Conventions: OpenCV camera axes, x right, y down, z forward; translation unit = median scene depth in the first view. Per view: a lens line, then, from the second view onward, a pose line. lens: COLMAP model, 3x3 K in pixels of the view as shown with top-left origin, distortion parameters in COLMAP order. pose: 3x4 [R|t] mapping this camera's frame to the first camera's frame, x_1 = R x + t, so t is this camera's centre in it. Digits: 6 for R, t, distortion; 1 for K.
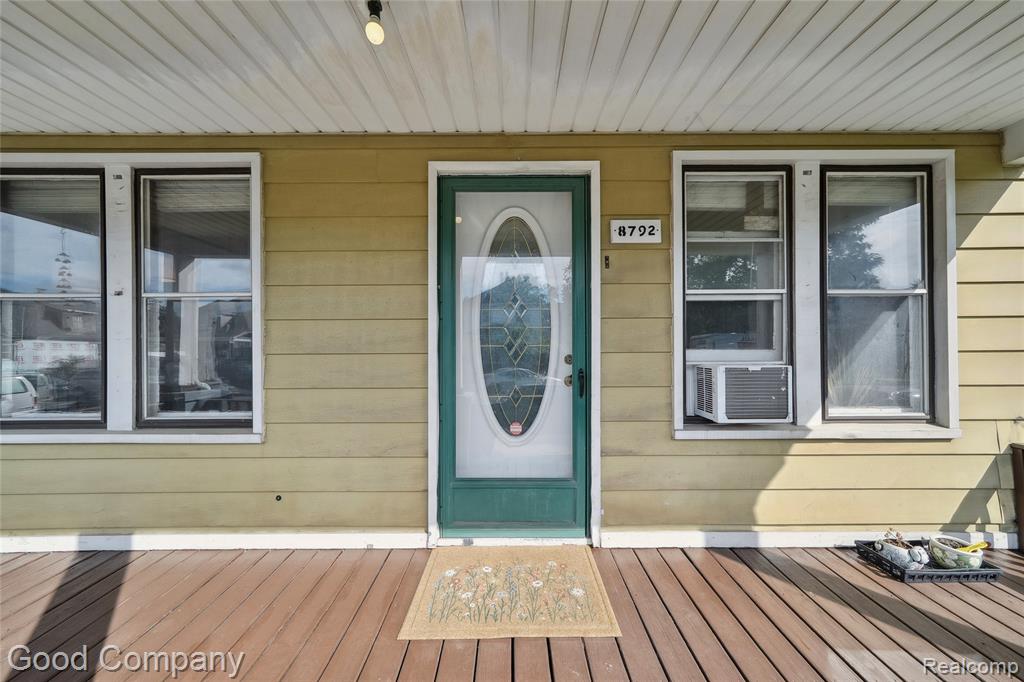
lens RADIAL K [[355.2, 0, 503.2], [0, 355.2, 337.4], [0, 0, 1]] dist [-0.006848, 0.000182]
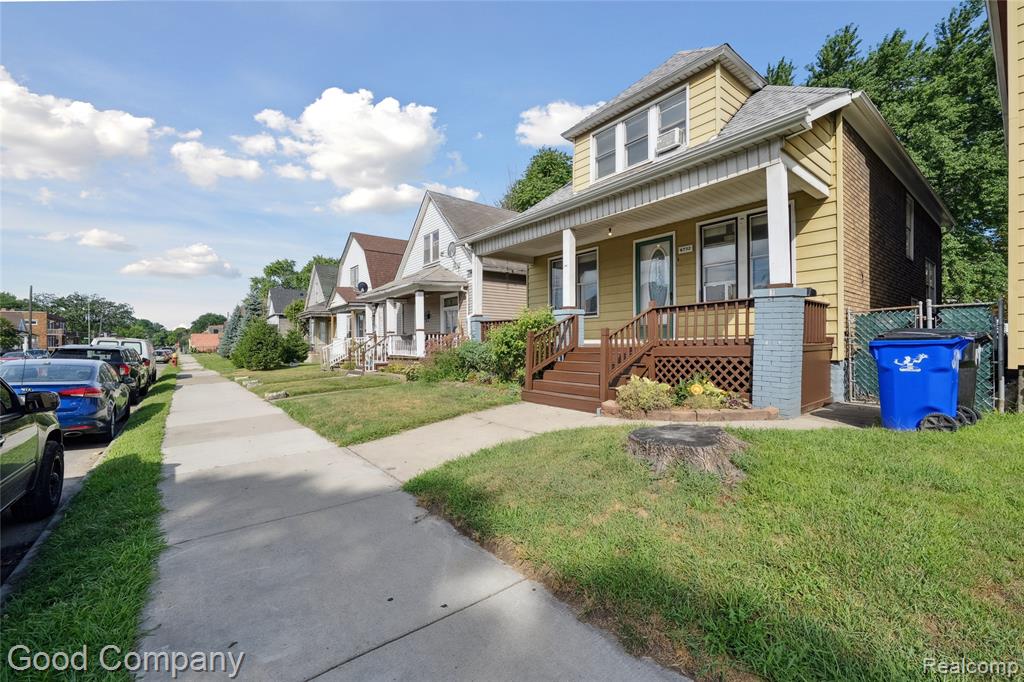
lens RADIAL K [[422.3, 0, 503.5], [0, 422.3, 340.7], [0, 0, 1]] dist [0.008327, 0.000011]
pose [[0.607156, -0.005570, -0.794563, 2.484324], [0.007131, 0.999973, -0.001561, 0.554535], [0.794551, -0.004718, 0.607180, -2.777307]]
